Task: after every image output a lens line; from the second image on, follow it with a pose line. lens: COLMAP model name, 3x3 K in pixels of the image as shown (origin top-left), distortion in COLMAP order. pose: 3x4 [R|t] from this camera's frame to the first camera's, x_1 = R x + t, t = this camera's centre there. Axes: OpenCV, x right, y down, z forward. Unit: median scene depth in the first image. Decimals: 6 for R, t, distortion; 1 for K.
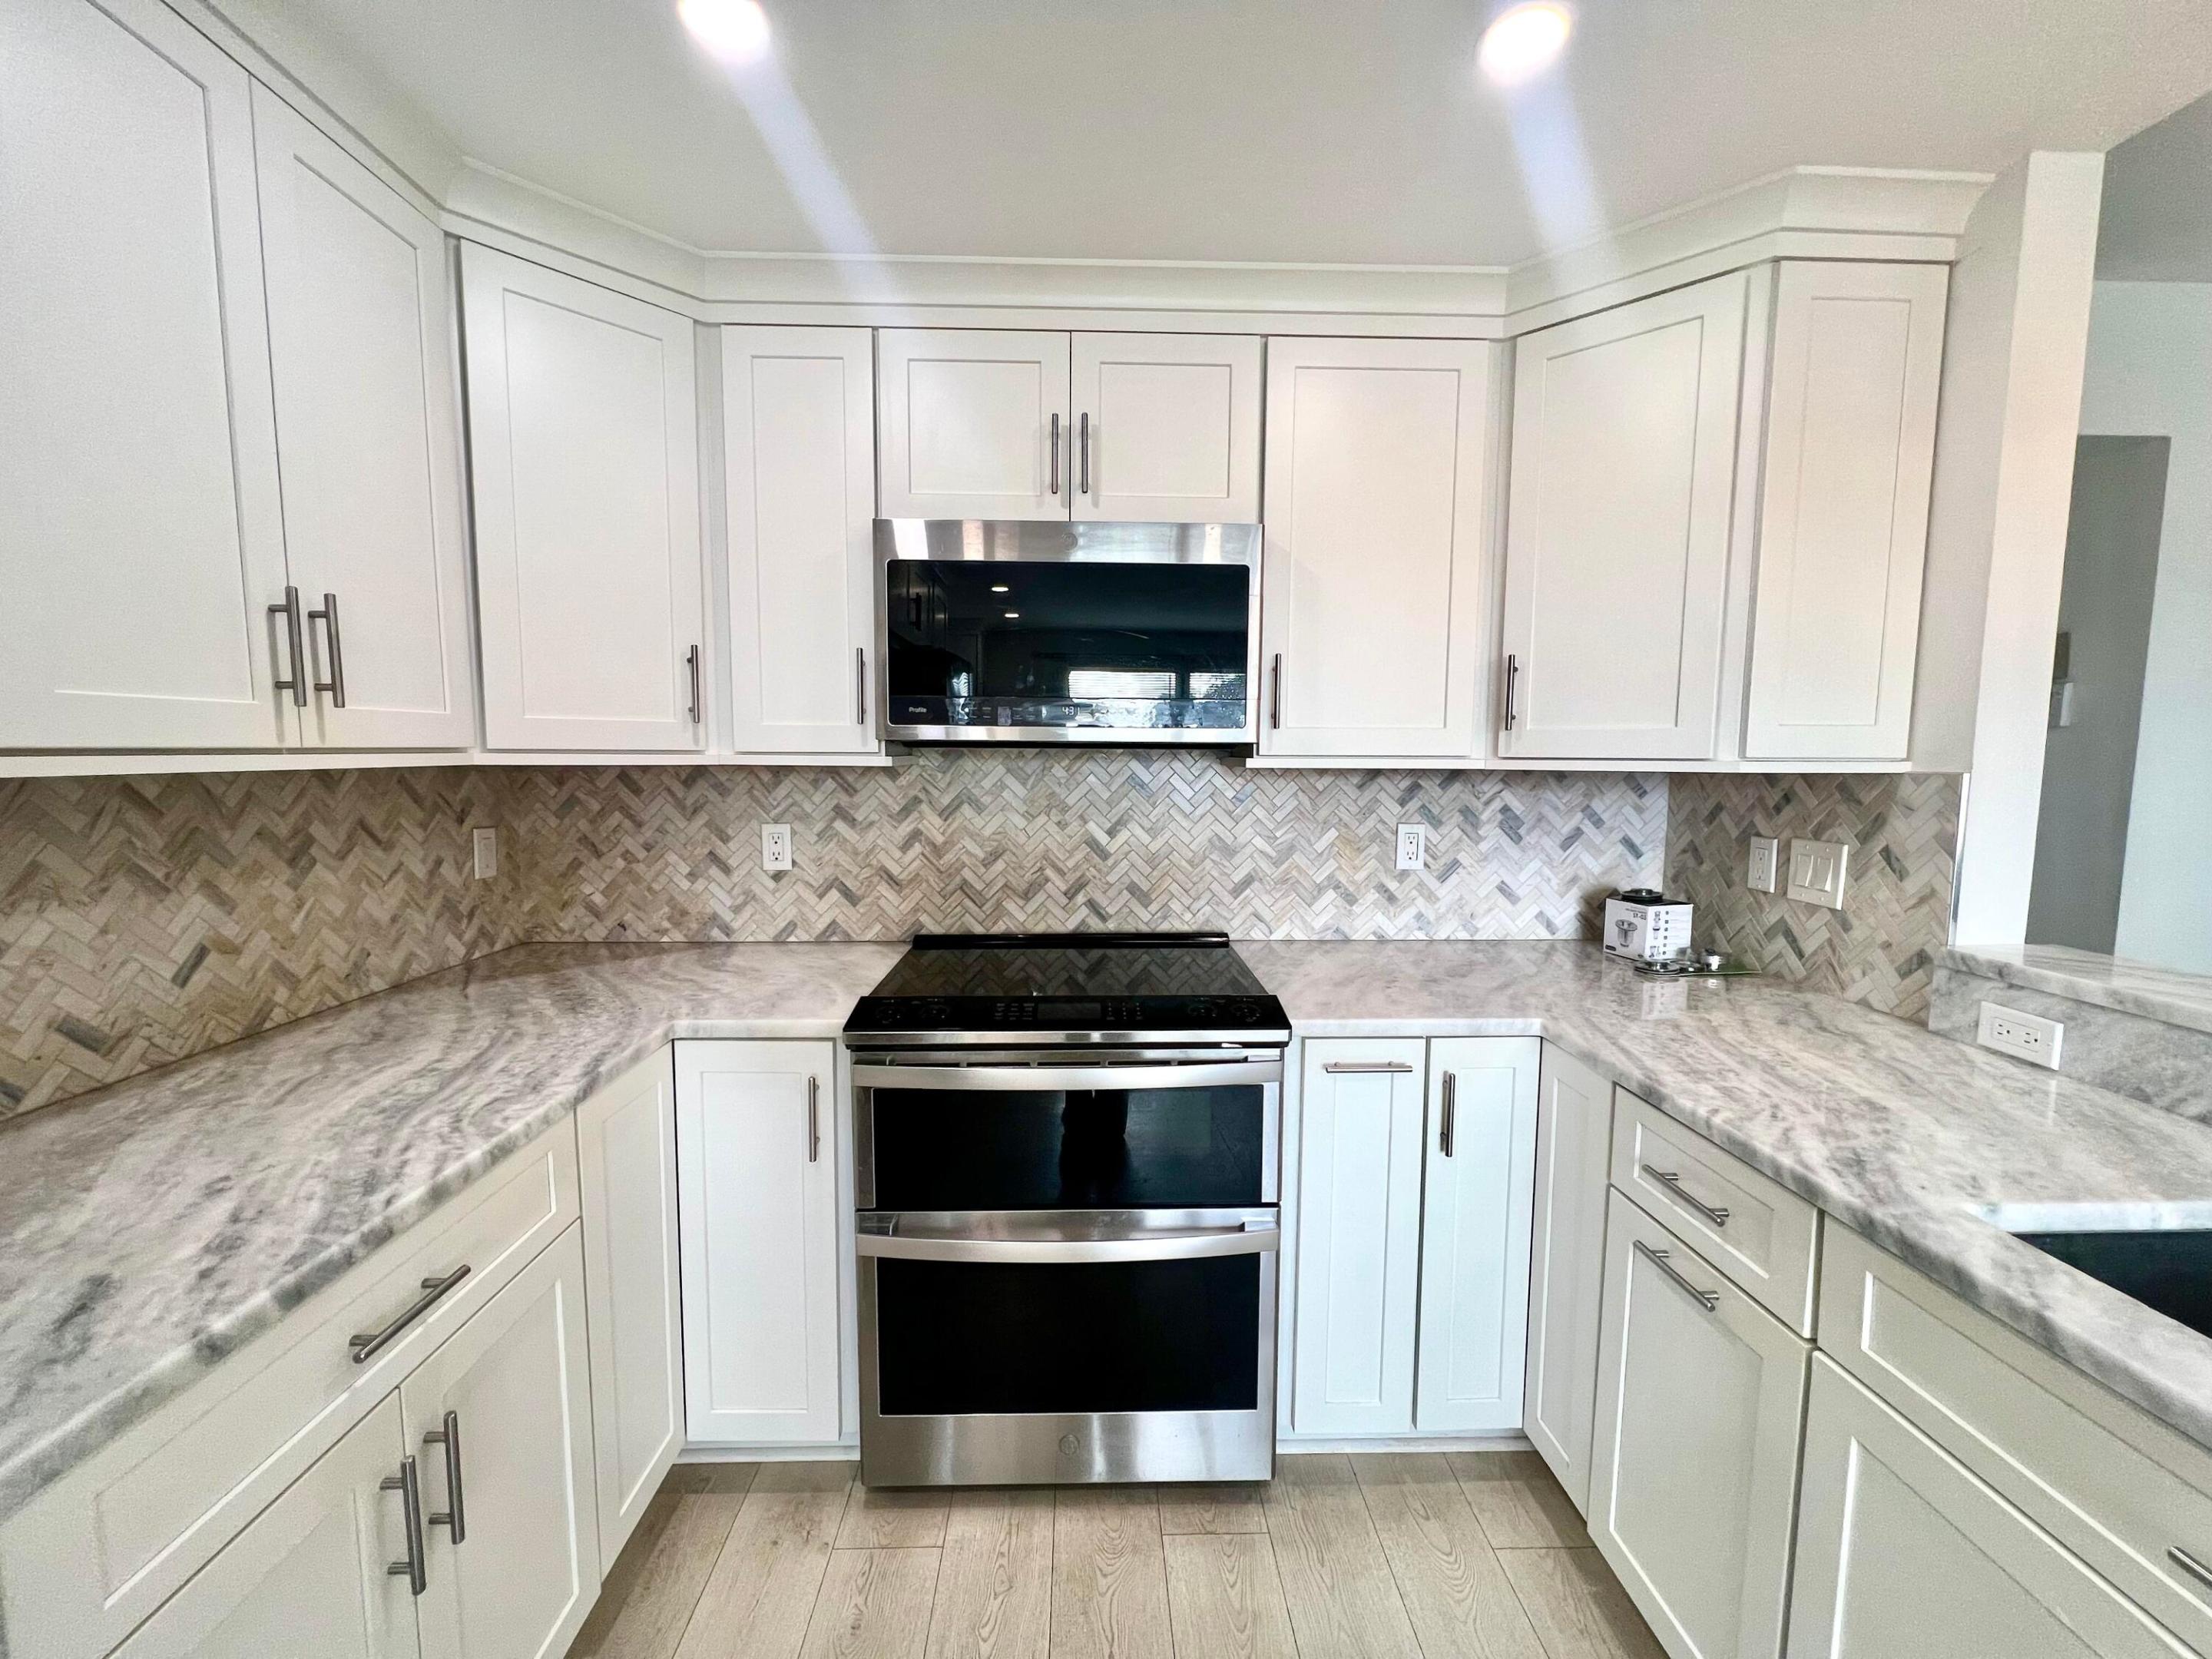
lens RADIAL K [[879.2, 0, 1103.9], [0, 879.2, 835.1], [0, 0, 1]] dist [-0.003462, 0.000315]
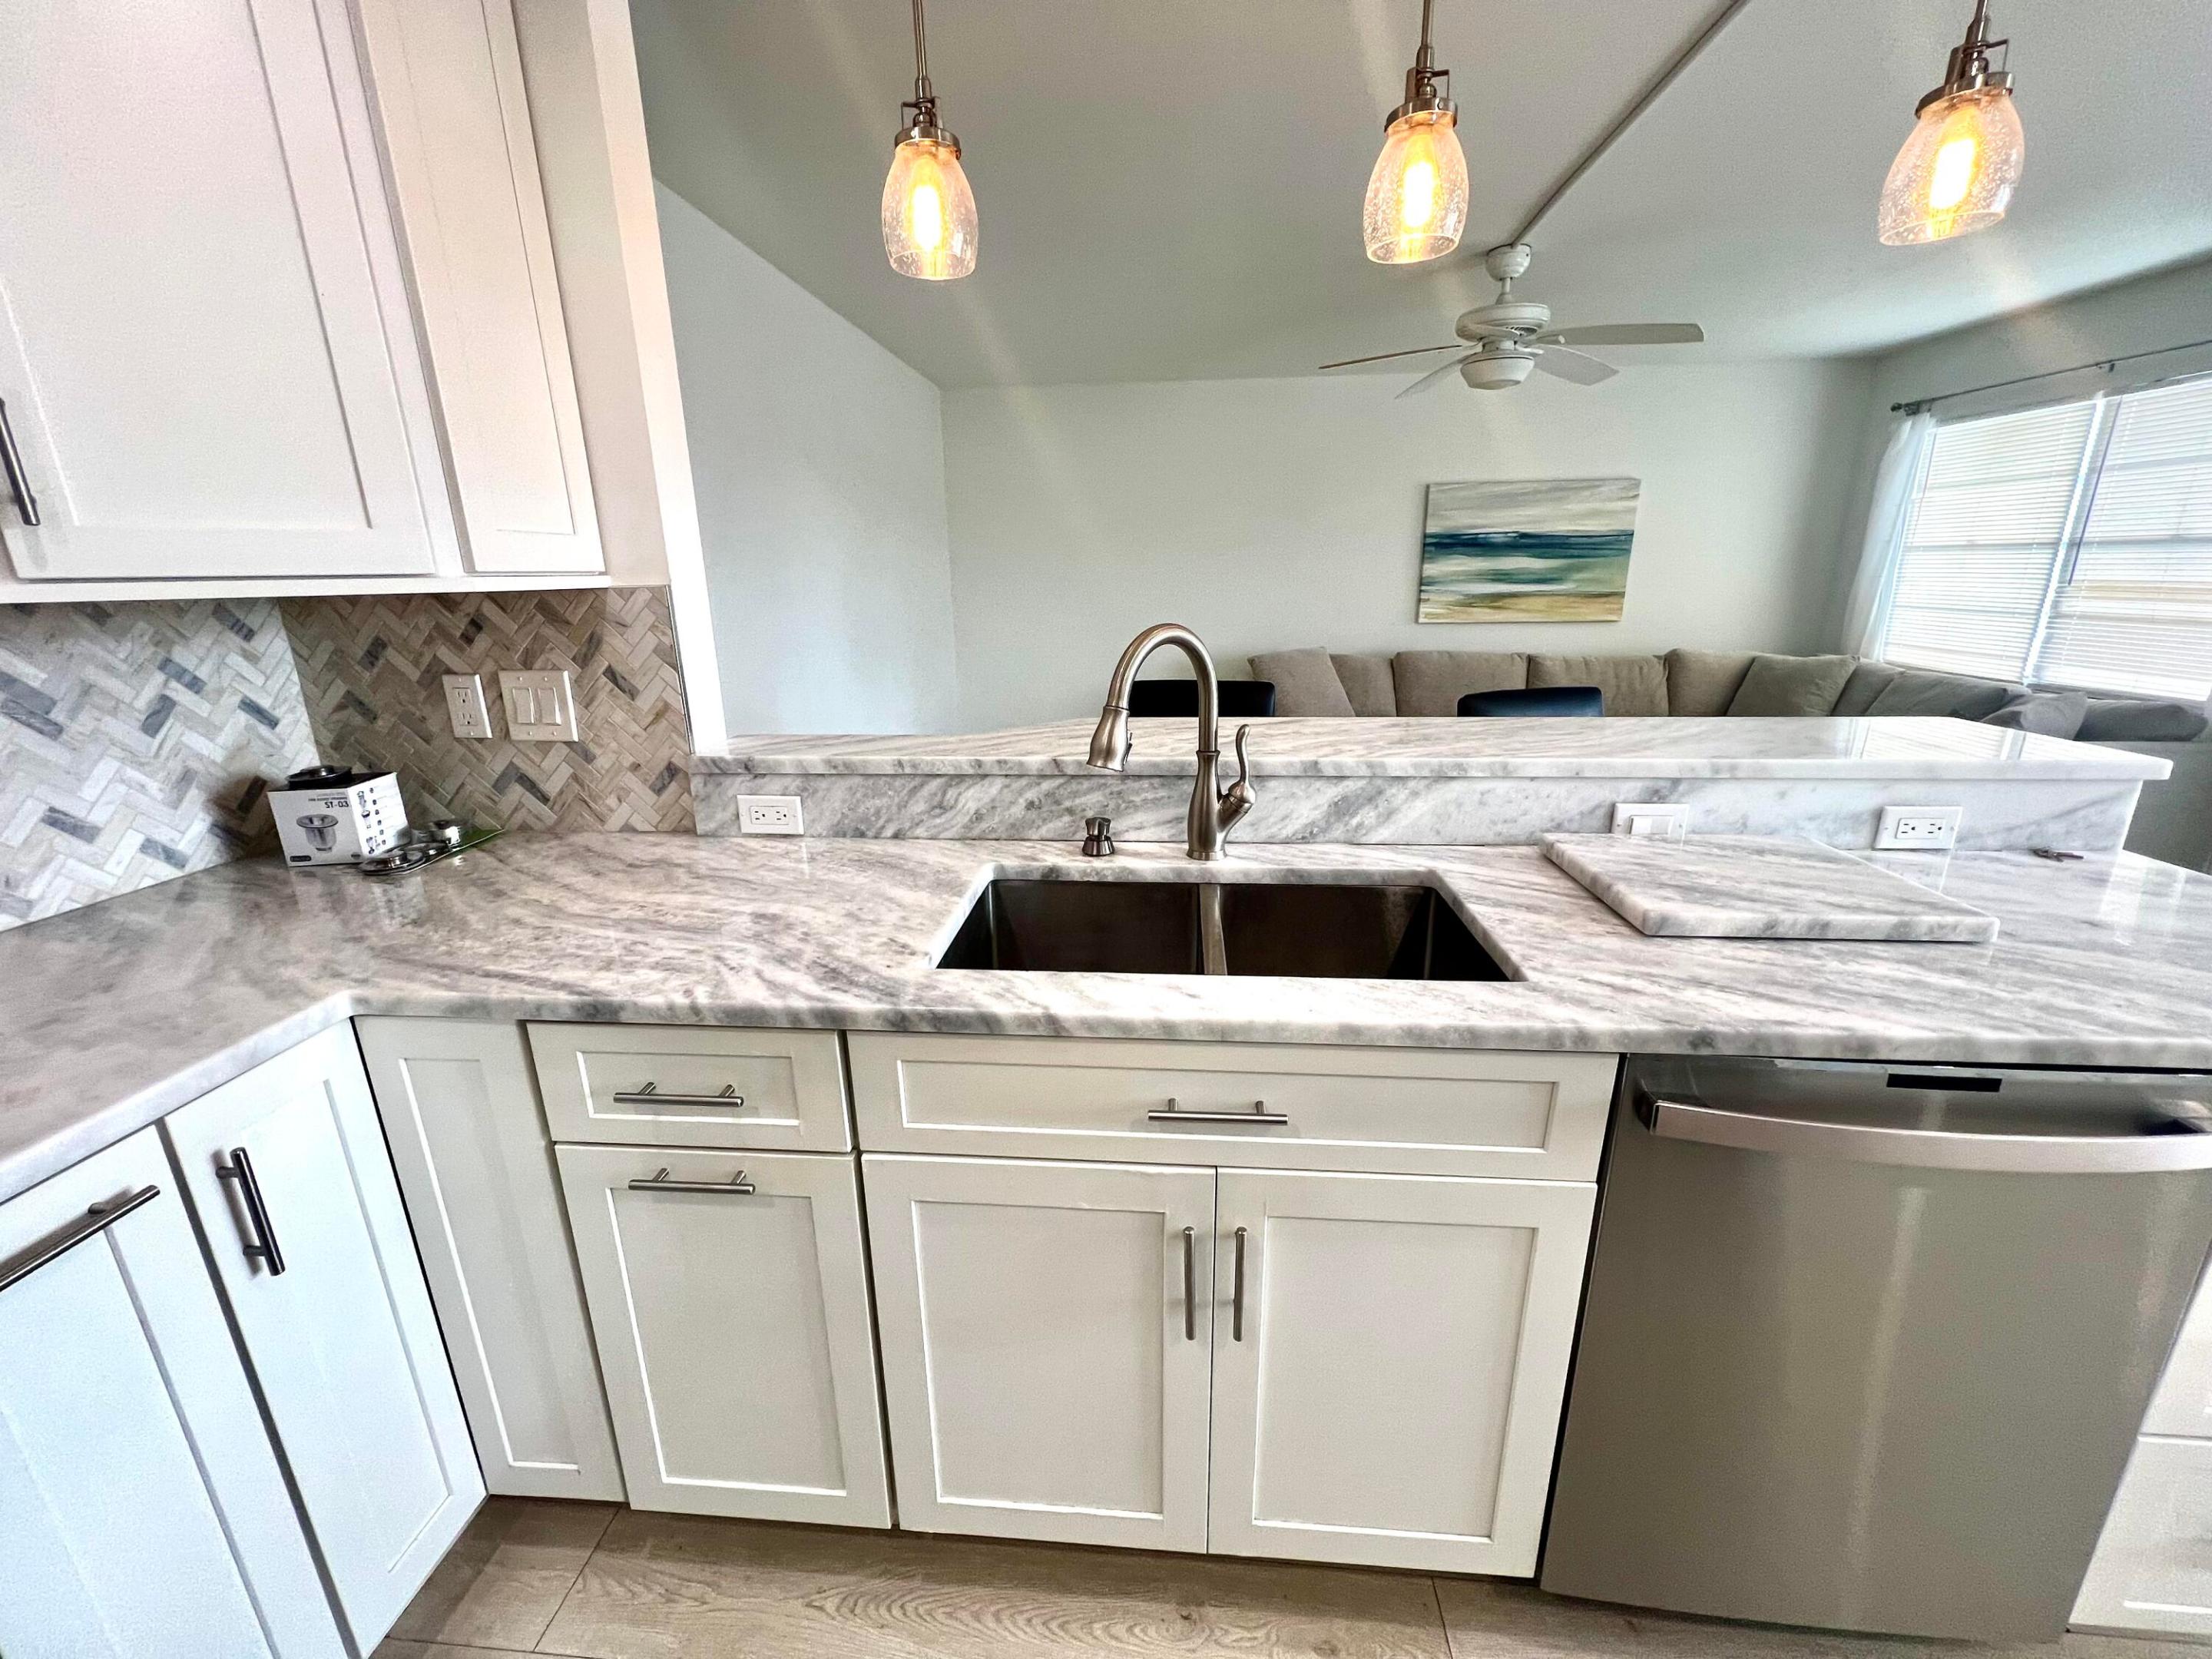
lens RADIAL K [[887.0, 0, 1101.6], [0, 887.0, 832.2], [0, 0, 1]] dist [-0.004138, 0.000984]
pose [[0.111980, -0.284687, 0.952057, -0.021930], [0.109267, 0.955801, 0.272955, -0.016057], [-0.987685, 0.073463, 0.138138, 0.277586]]
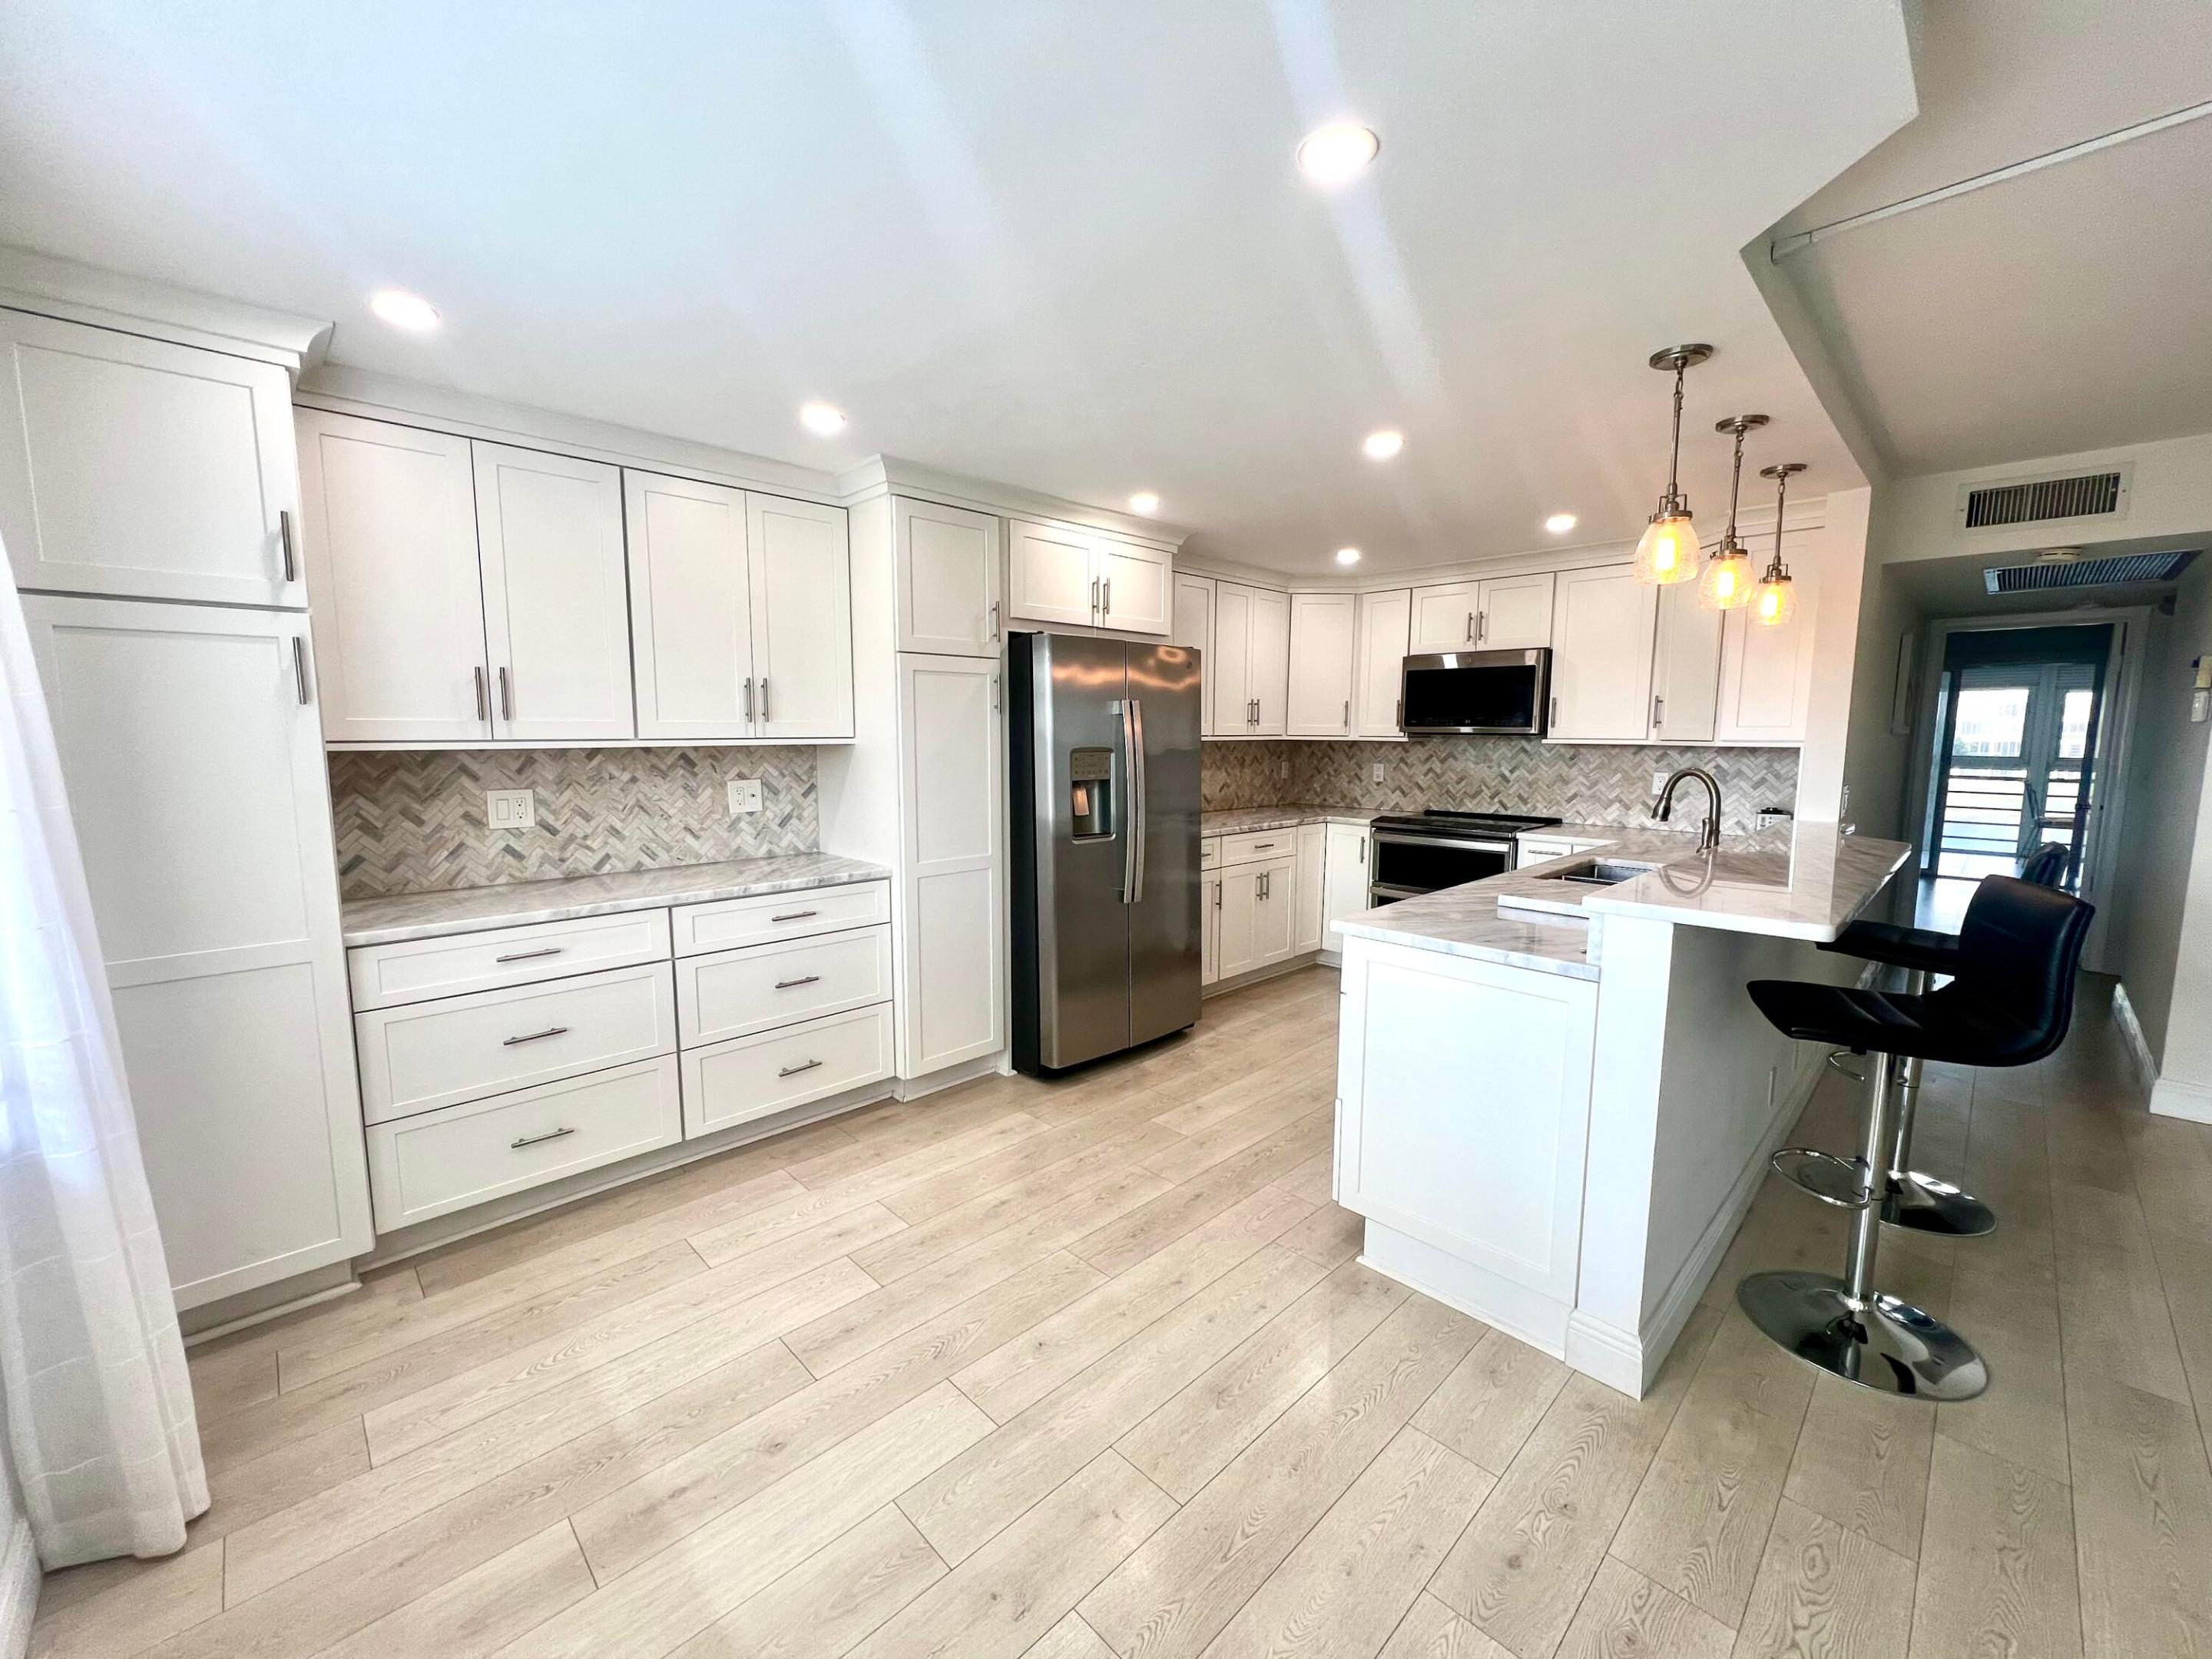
lens RADIAL K [[879.2, 0, 1103.2], [0, 879.2, 832.4], [0, 0, 1]] dist [-0.003462, 0.000315]
pose [[0.675973, 0.084249, -0.732095, 1.079672], [-0.070405, 0.996282, 0.049643, 0.128473], [0.733555, 0.017986, 0.679392, -1.475957]]
